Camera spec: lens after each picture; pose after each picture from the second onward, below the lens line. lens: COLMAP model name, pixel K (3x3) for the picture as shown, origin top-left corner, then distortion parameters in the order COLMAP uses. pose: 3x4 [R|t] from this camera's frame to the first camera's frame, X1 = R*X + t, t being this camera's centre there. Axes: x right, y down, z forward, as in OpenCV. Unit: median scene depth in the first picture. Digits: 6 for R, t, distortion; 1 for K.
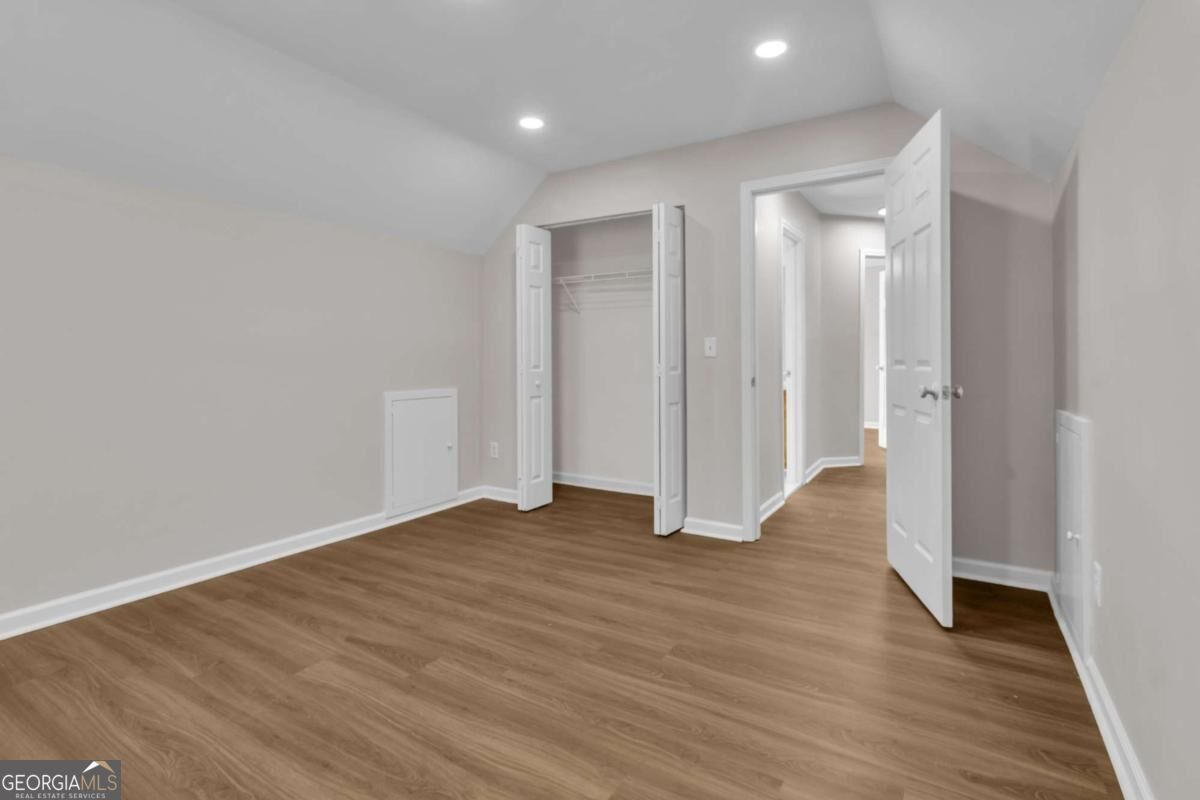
lens RADIAL K [[570.8, 0, 617.4], [0, 570.8, 347.9], [0, 0, 1]] dist [0.004090, 0.002316]
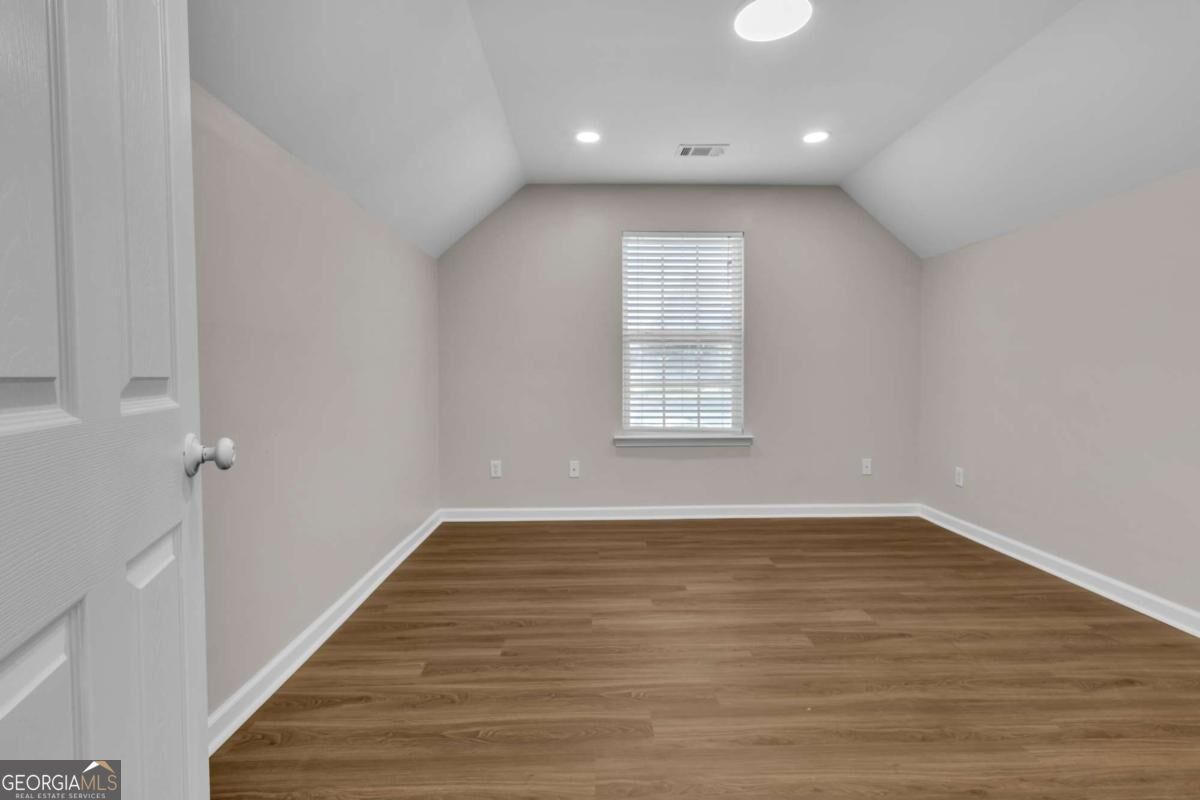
lens RADIAL K [[570.8, 0, 605.9], [0, 570.8, 394.4], [0, 0, 1]] dist [0.004090, 0.002316]
pose [[-0.844684, 0.026121, -0.534627, 0.547561], [0.018203, 0.999633, 0.020081, 0.032400], [0.534955, 0.007230, -0.844850, 1.573188]]
